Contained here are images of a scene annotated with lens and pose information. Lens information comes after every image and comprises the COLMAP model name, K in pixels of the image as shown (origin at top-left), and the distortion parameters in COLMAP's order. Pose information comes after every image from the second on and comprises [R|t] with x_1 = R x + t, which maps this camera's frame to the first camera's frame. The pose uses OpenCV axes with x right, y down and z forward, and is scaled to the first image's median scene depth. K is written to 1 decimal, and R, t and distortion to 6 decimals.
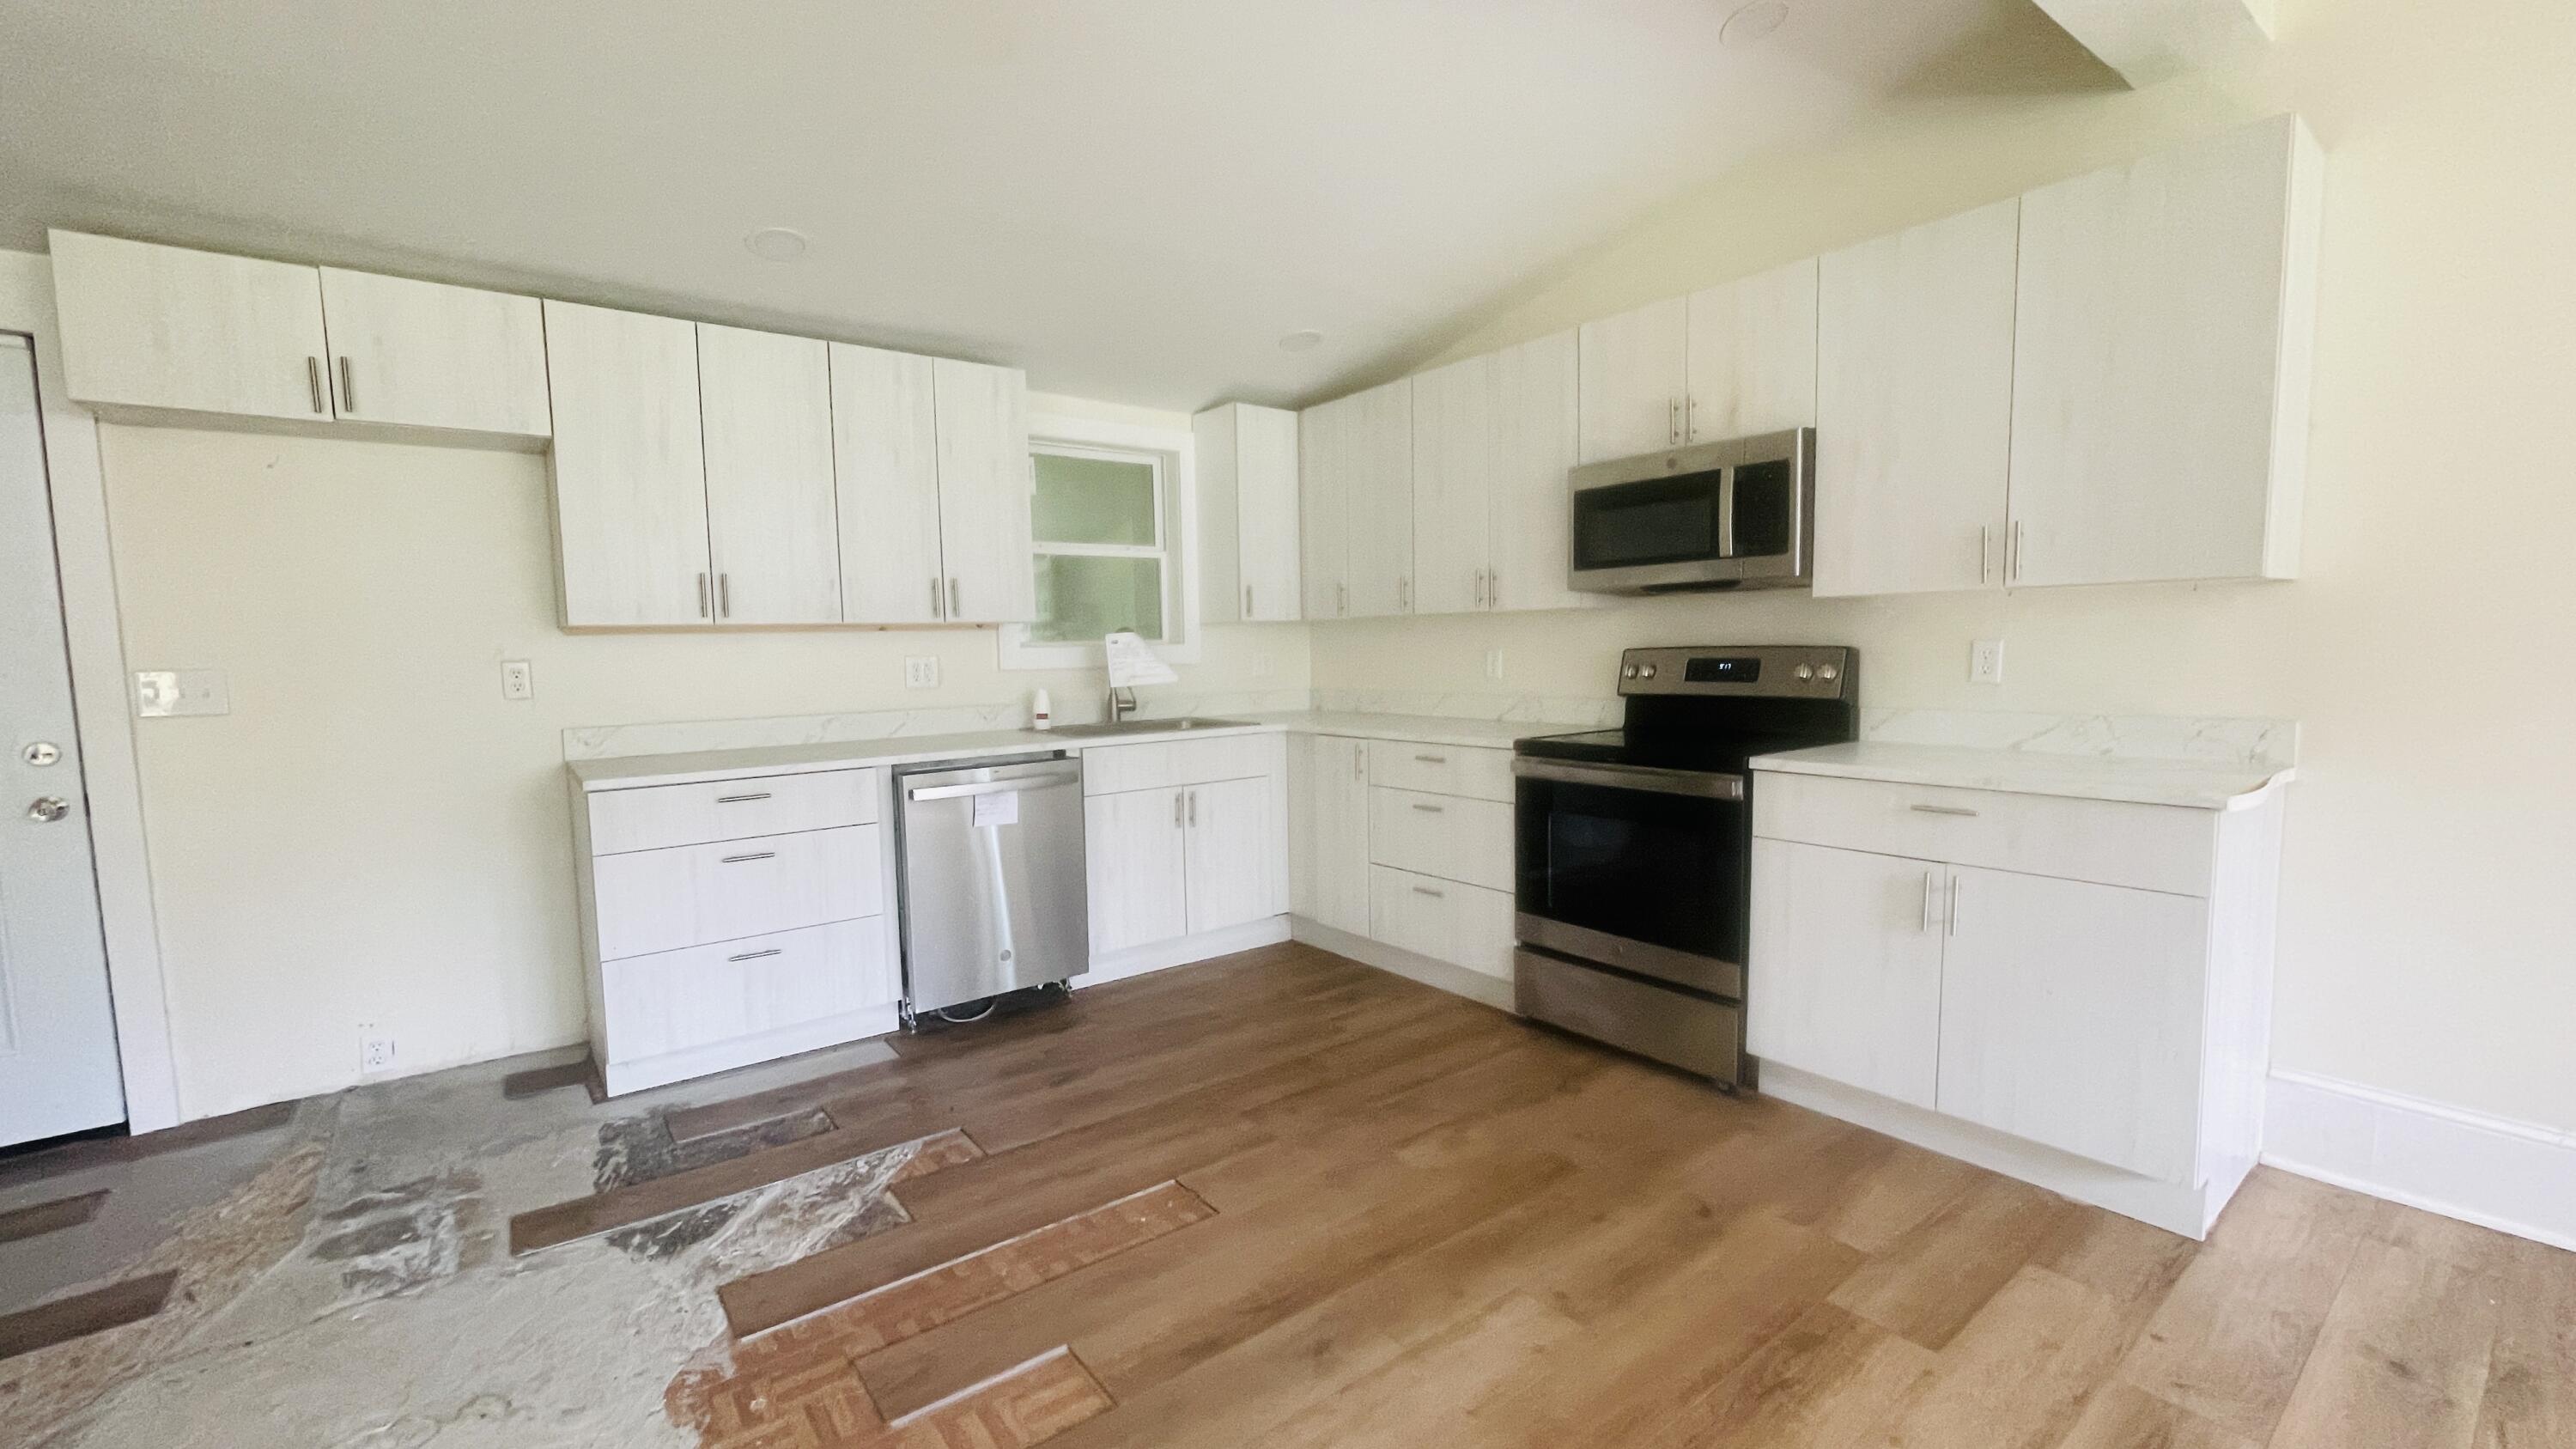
lens RADIAL K [[1032.5, 0, 1270.5], [0, 1032.5, 730.1], [0, 0, 1]] dist [-0.000652, -0.000231]
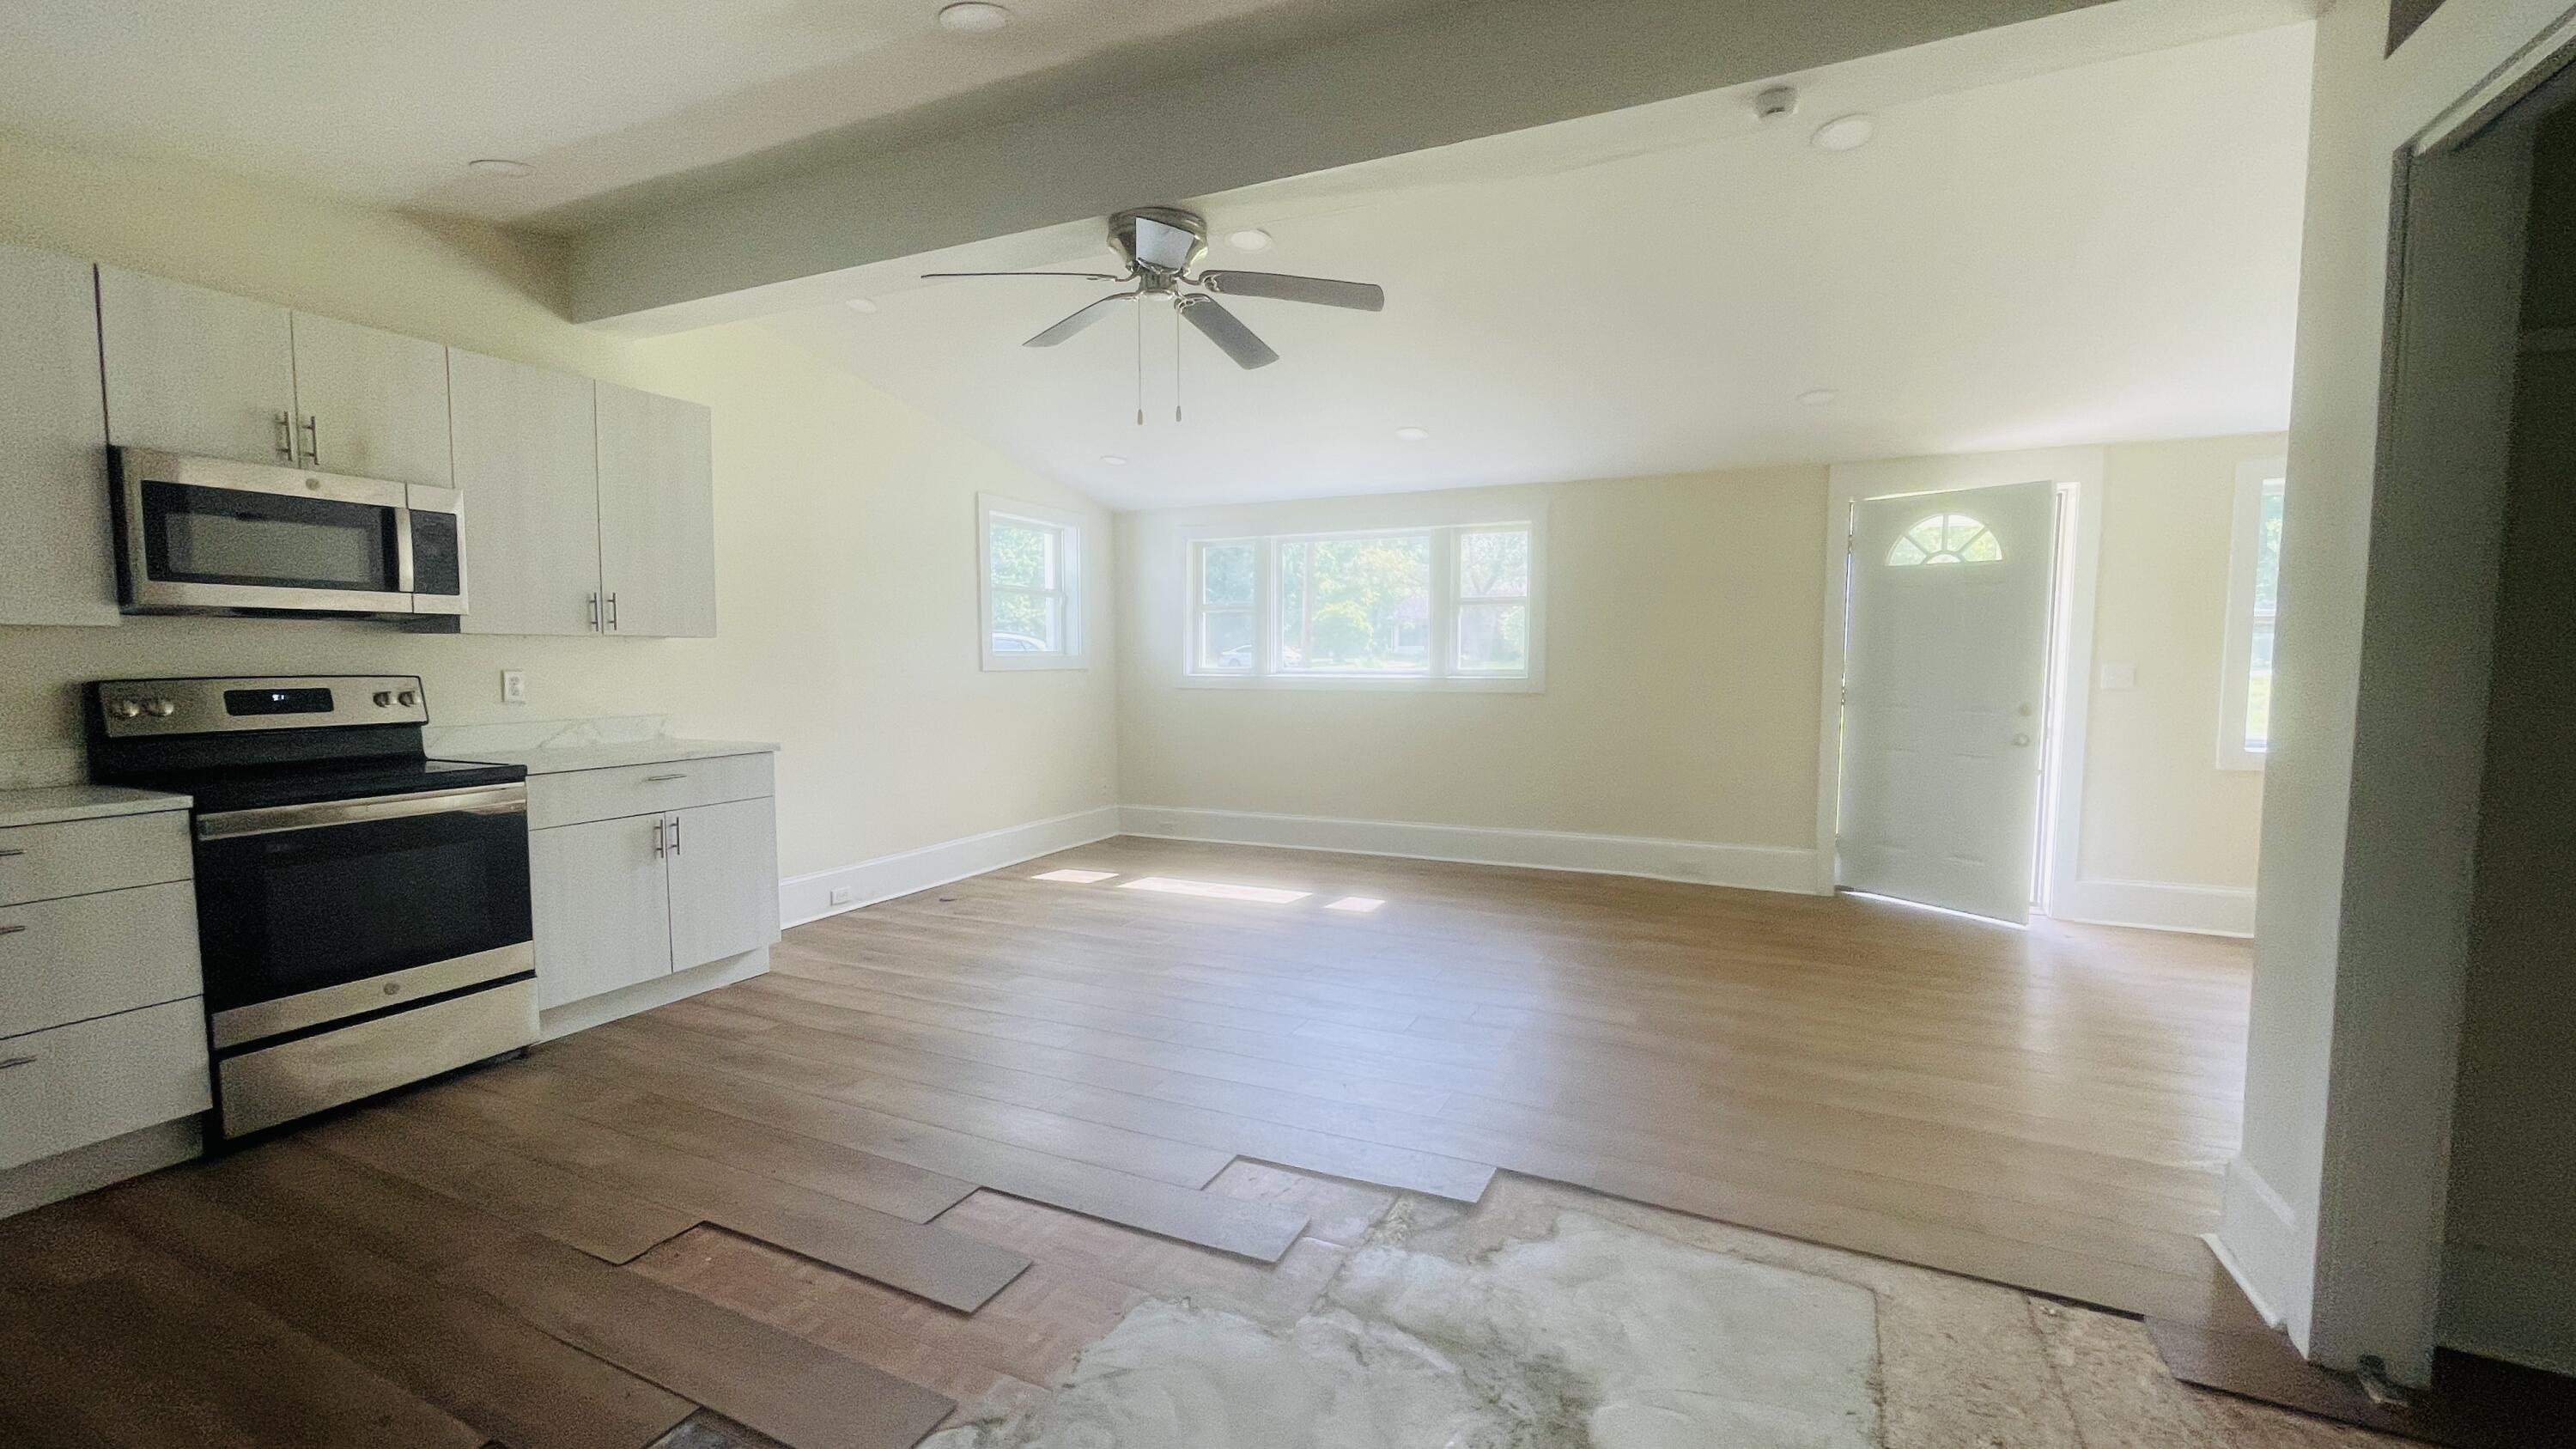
lens RADIAL K [[1024.1, 0, 1280.1], [0, 1024.1, 724.1], [0, 0, 1]] dist [-0.000654, -0.000081]
pose [[-0.455714, -0.039441, 0.889252, -0.902559], [0.082718, 0.992818, 0.086426, -0.047278], [-0.886274, 0.112943, -0.449179, 0.675588]]
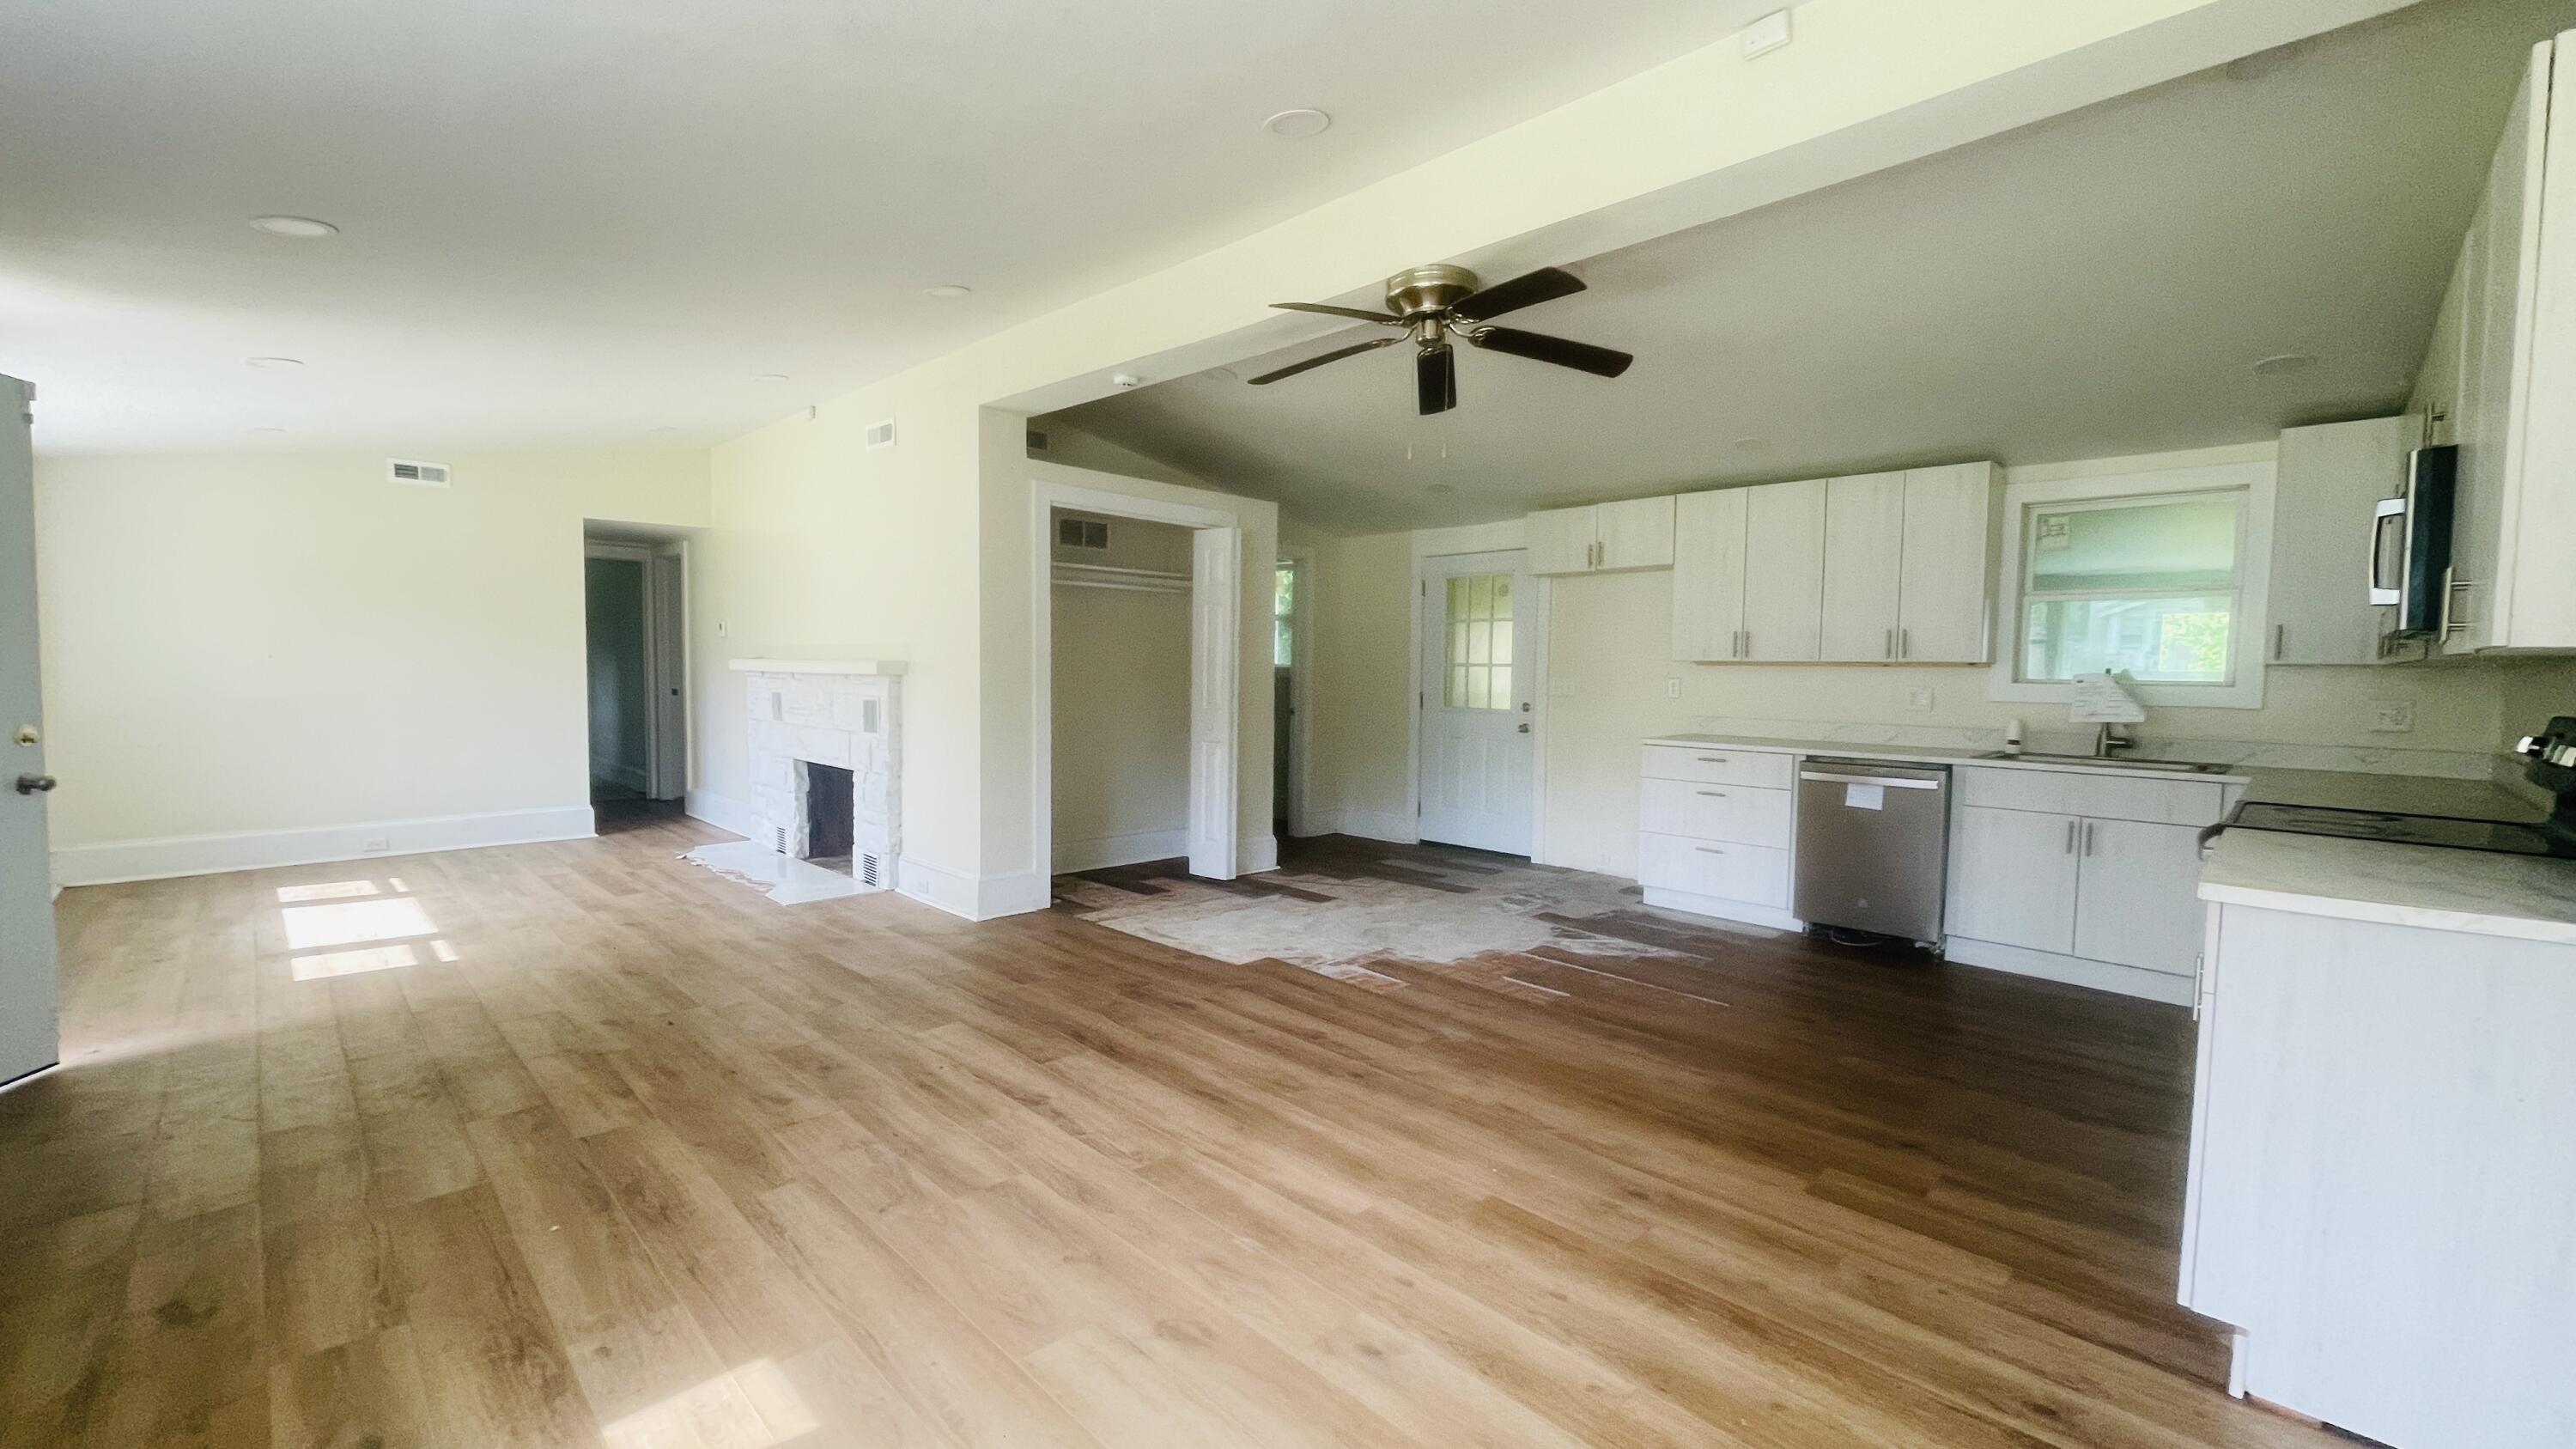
lens RADIAL K [[1038.9, 0, 1260.9], [0, 1038.9, 722.8], [0, 0, 1]] dist [0.000502, 0.000052]
pose [[0.119944, 0.078856, -0.989644, 1.153345], [-0.098665, 0.992852, 0.067154, -0.040642], [0.987866, 0.089588, 0.126867, 0.006328]]
